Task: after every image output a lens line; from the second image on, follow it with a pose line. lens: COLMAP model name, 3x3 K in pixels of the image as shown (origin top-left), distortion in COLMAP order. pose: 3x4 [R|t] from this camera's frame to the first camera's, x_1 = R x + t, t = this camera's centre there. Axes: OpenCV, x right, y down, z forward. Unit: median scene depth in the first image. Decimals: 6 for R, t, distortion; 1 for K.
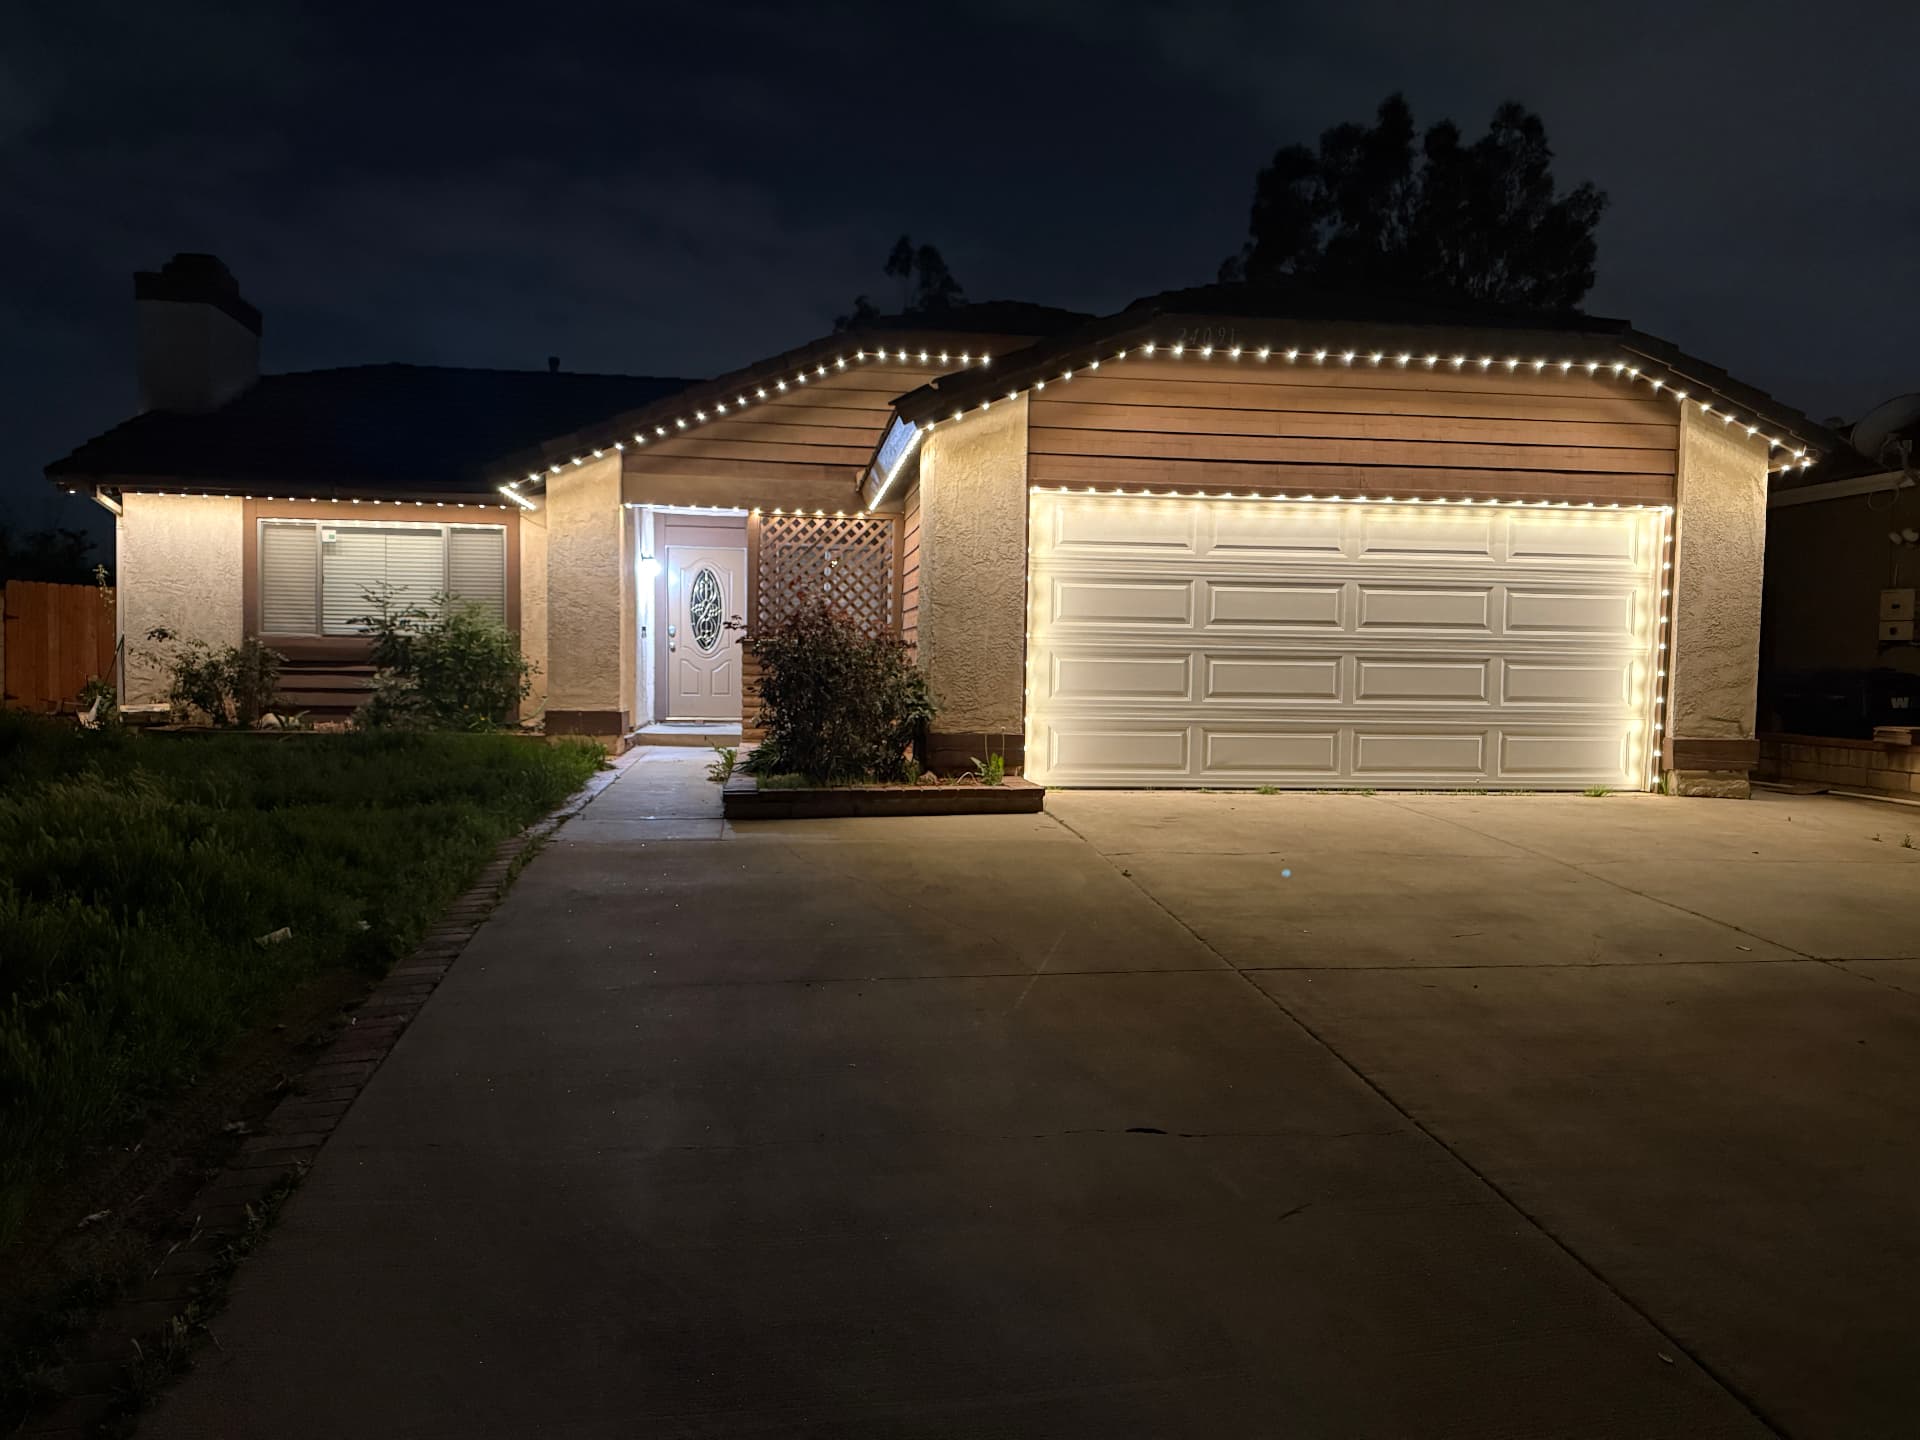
lens RADIAL K [[1452.8, 0, 891.4], [0, 1452.8, 781.8], [0, 0, 1]] dist [0.145140, -0.168571]
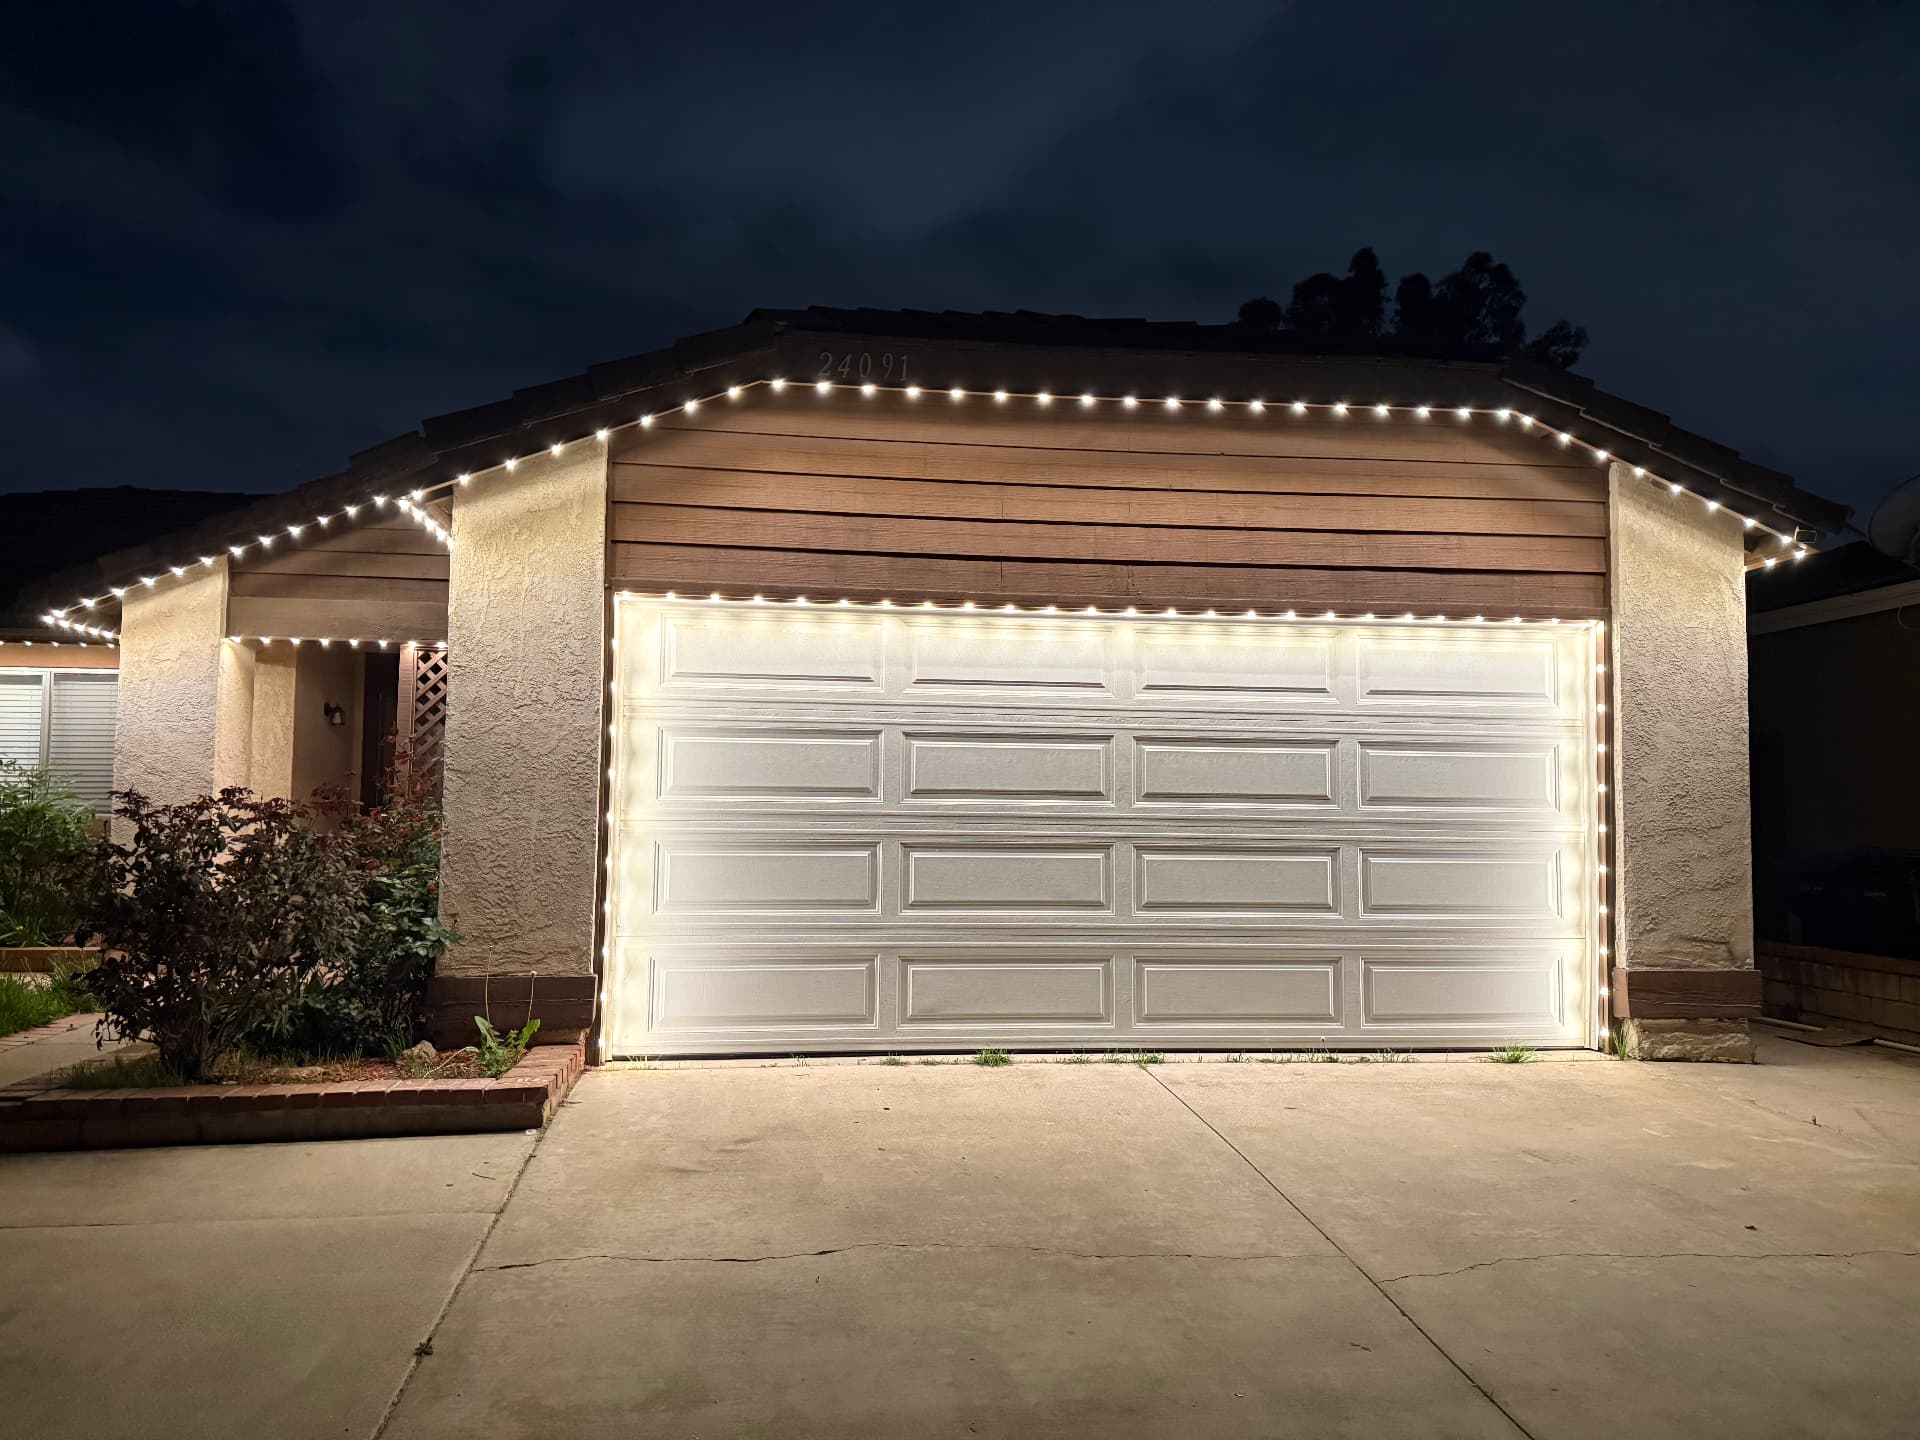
lens RADIAL K [[1452.8, 0, 891.4], [0, 1452.8, 781.8], [0, 0, 1]] dist [0.145140, -0.168571]
pose [[0.999838, -0.009310, -0.015378, 0.214239], [0.007650, 0.994479, -0.104653, -0.045202], [0.016268, 0.104519, 0.994390, 0.340443]]
